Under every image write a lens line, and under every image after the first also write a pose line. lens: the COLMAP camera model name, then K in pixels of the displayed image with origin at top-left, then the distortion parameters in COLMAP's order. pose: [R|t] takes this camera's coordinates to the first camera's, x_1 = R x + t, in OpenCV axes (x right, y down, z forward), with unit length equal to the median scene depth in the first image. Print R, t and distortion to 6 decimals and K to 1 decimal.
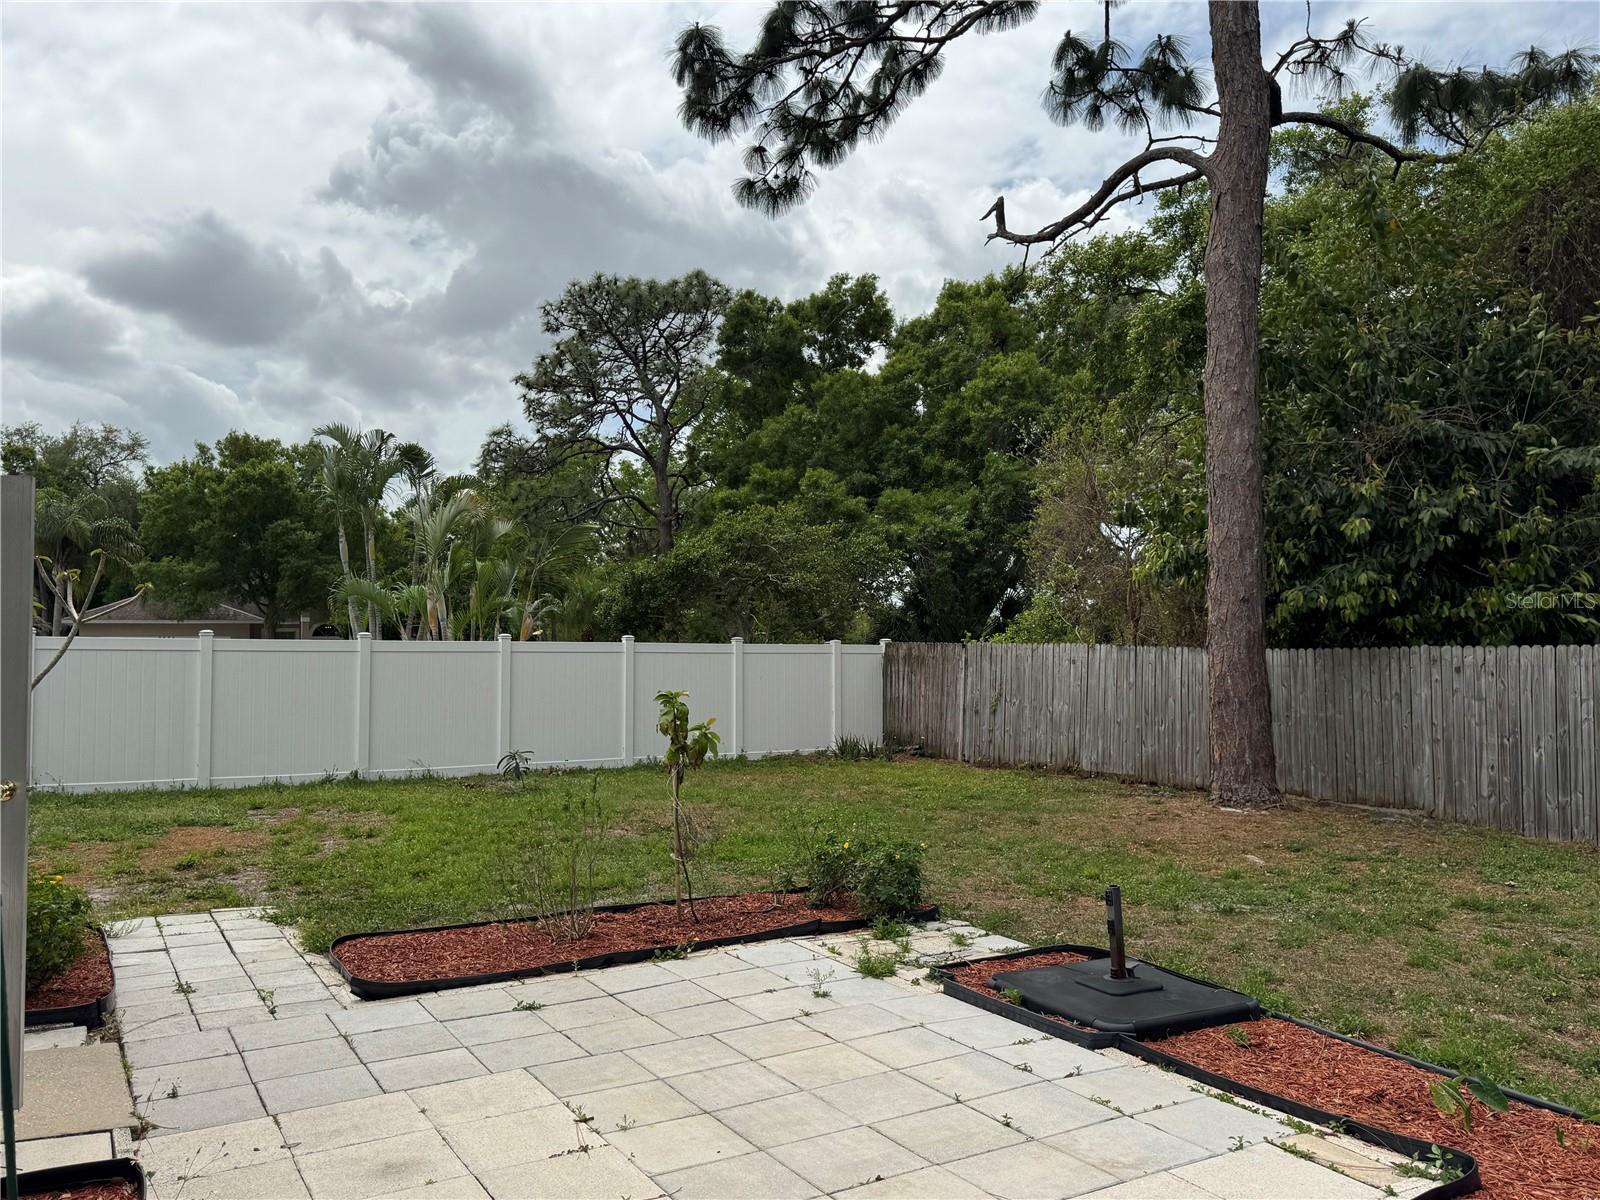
lens RADIAL K [[1252.0, 0, 788.5], [0, 1252.0, 592.6], [0, 0, 1]] dist [0.056341, -0.075867]
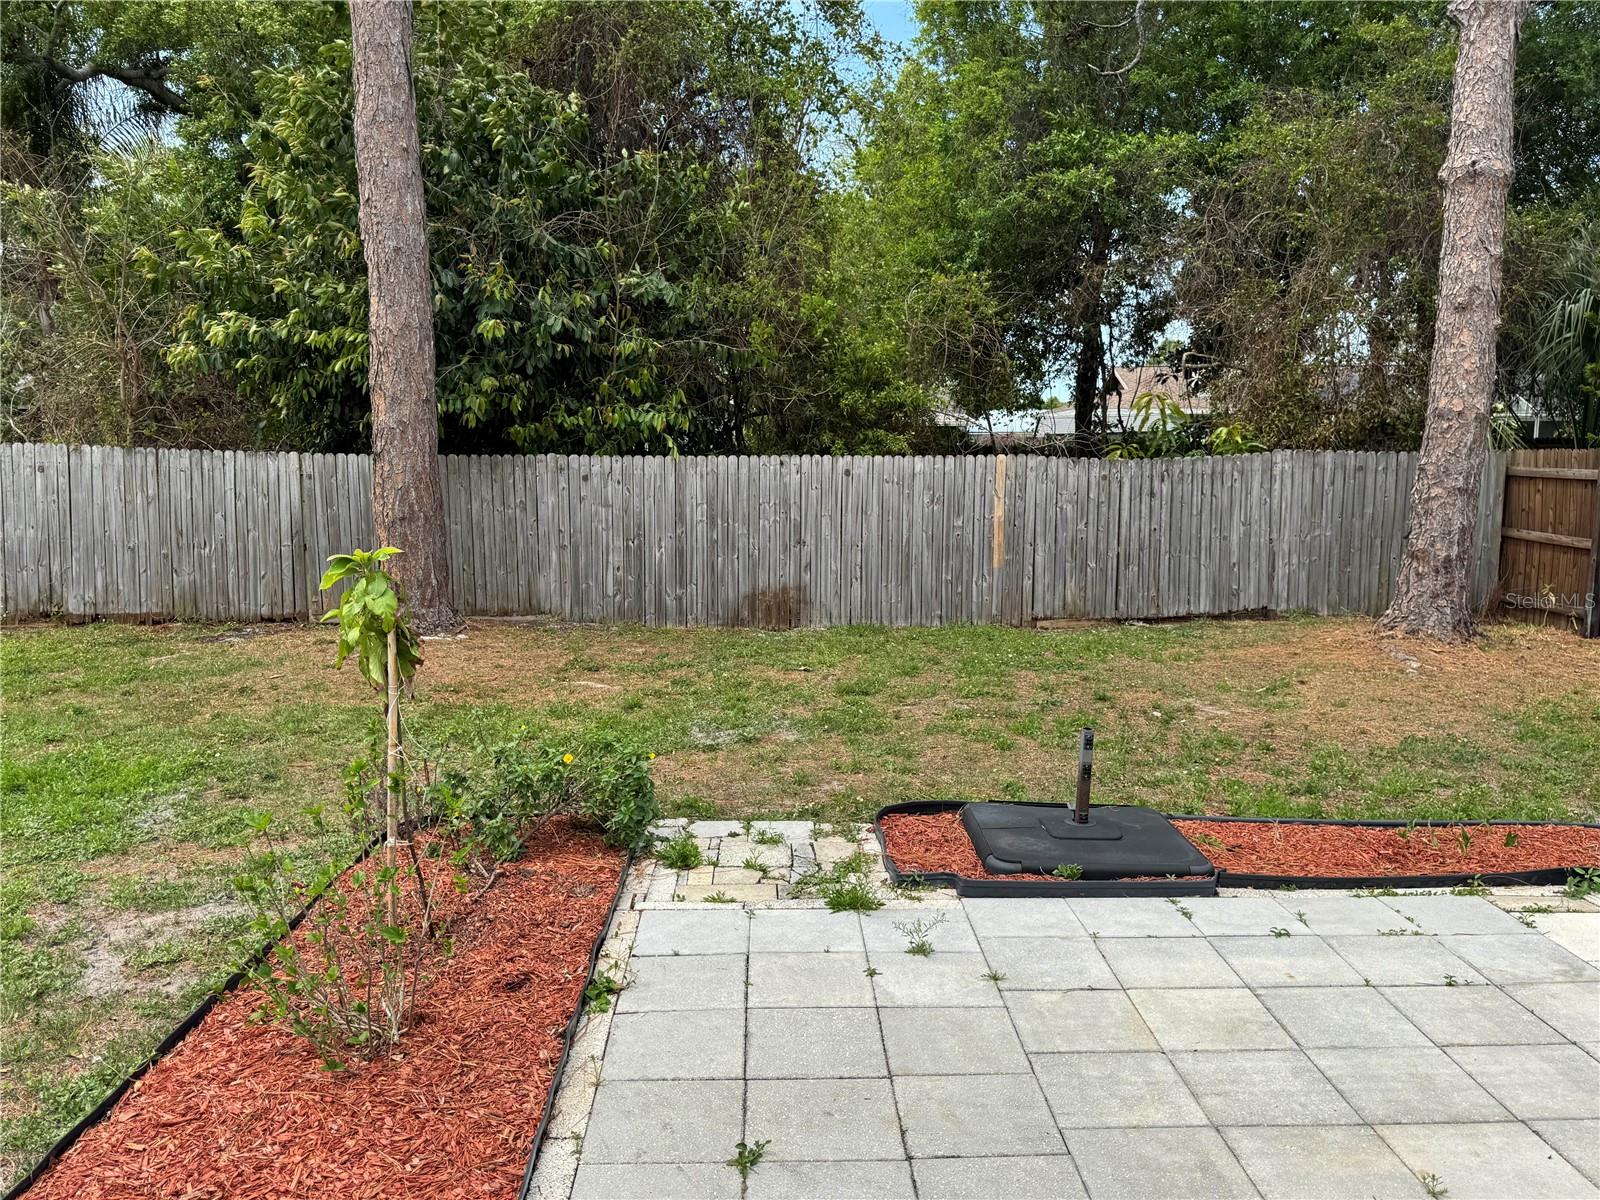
lens RADIAL K [[1252.0, 0, 808.0], [0, 1252.0, 600.8], [0, 0, 1]] dist [0.056341, -0.075867]
pose [[0.466683, -0.099474, 0.878813, -0.304830], [-0.050229, 0.989070, 0.138627, 0.008999], [-0.882997, -0.108837, 0.456585, 0.360259]]
